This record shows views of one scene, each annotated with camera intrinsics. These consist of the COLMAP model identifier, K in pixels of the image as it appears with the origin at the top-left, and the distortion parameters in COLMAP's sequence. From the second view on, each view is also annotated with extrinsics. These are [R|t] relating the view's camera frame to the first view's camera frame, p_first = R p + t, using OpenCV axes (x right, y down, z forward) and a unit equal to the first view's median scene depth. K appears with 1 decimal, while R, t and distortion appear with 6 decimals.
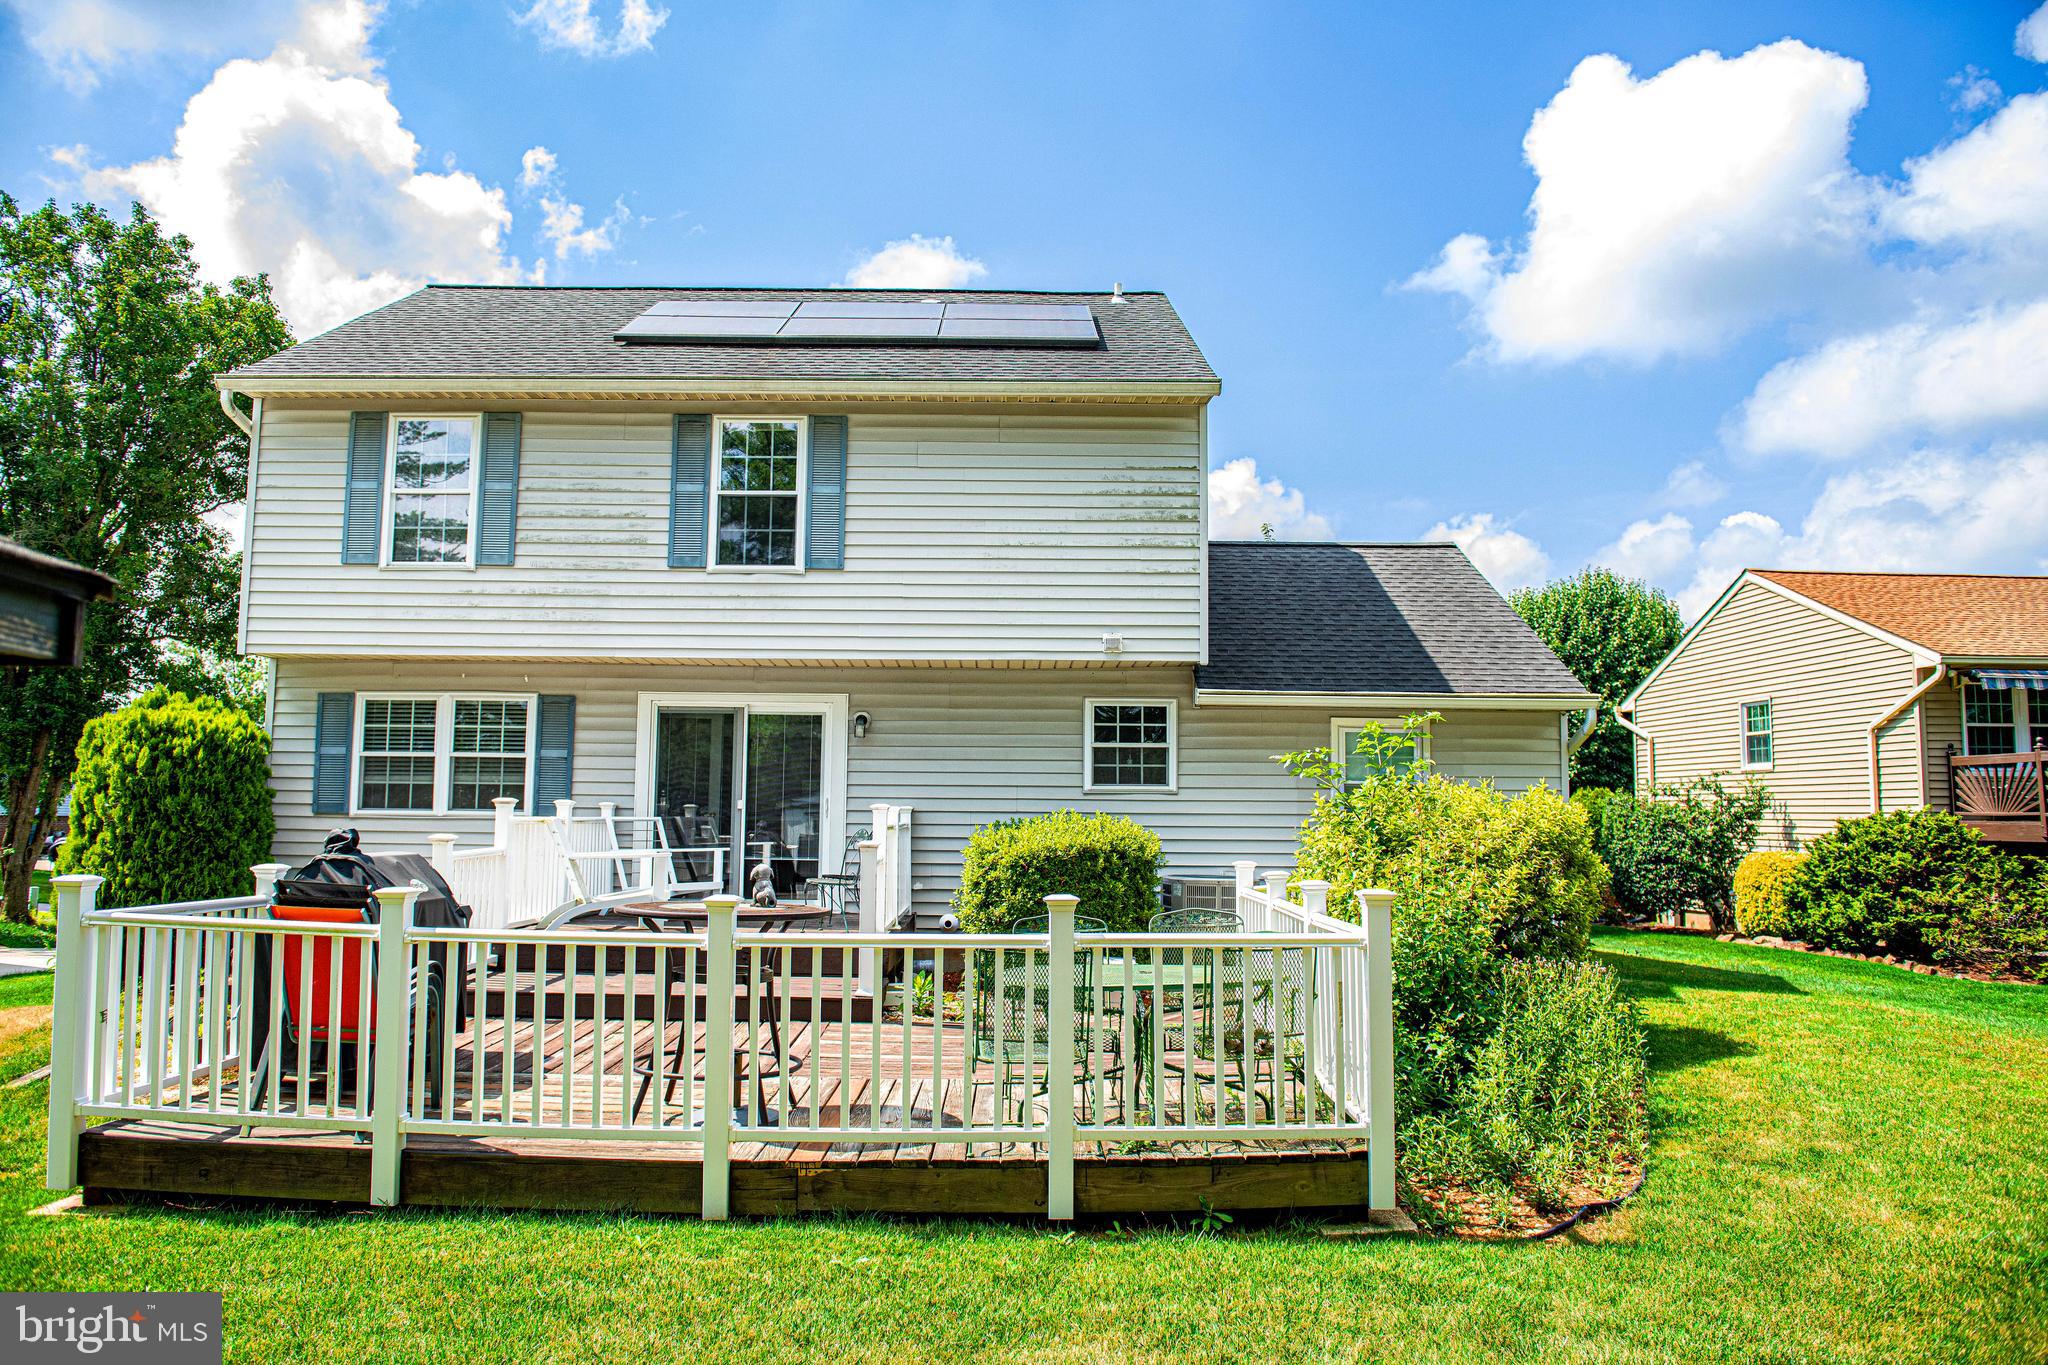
lens RADIAL K [[1427.8, 0, 1025.4], [0, 1427.8, 673.9], [0, 0, 1]] dist [-0.050929, 0.001833]
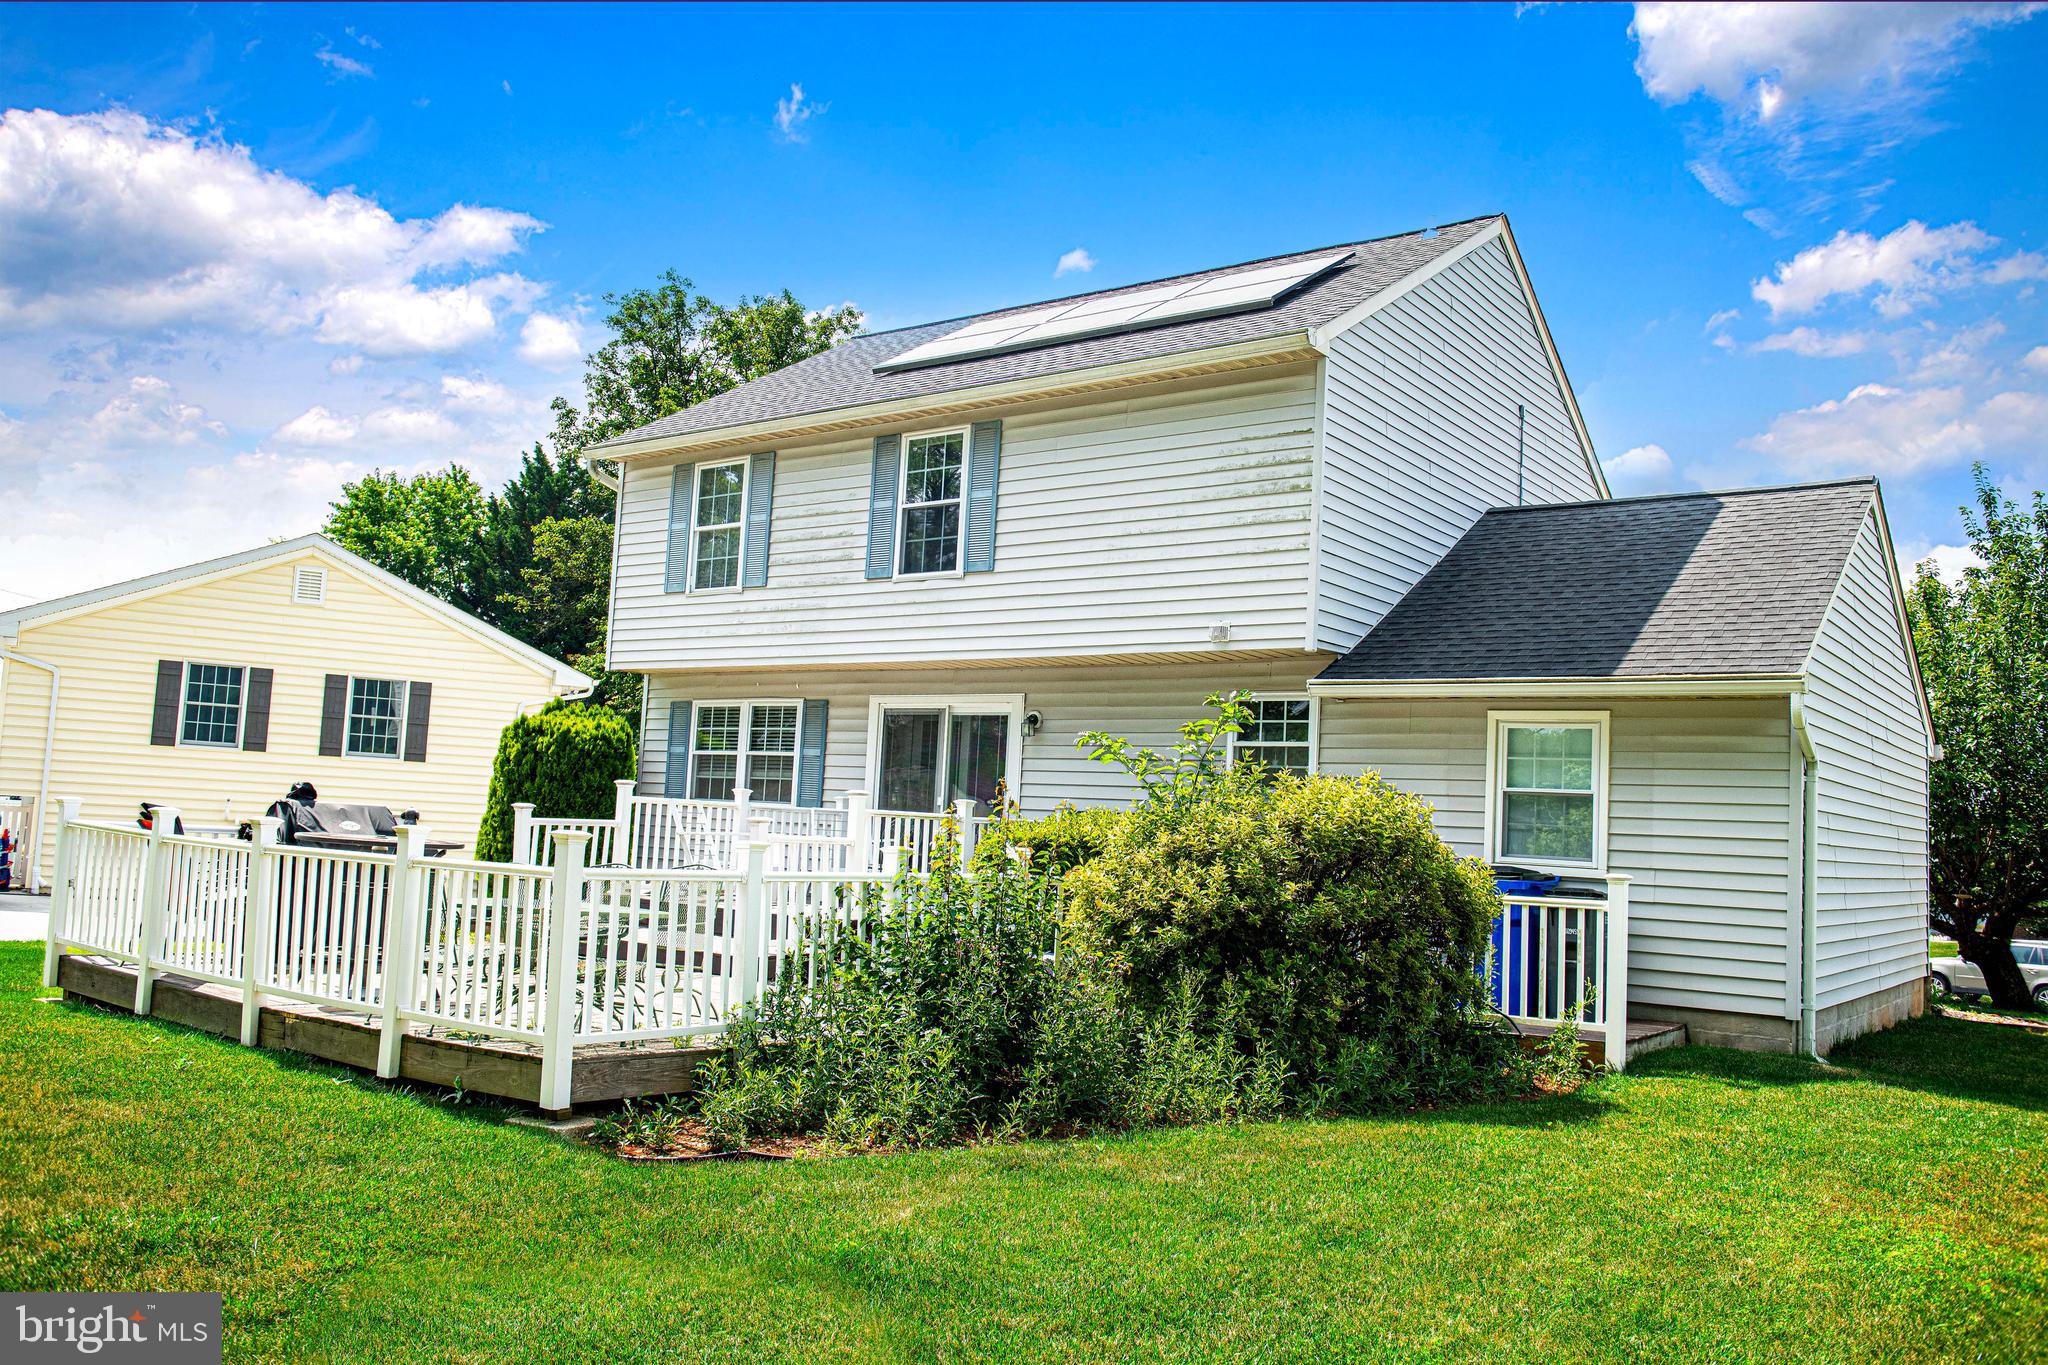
lens RADIAL K [[1646.8, 0, 1024.7], [0, 1646.8, 697.4], [0, 0, 1]] dist [-0.040971, 0.001154]
pose [[0.786797, -0.018650, -0.616930, 0.609994], [0.016454, 0.999822, -0.009239, 0.028210], [0.616992, -0.002882, 0.786964, 0.086747]]
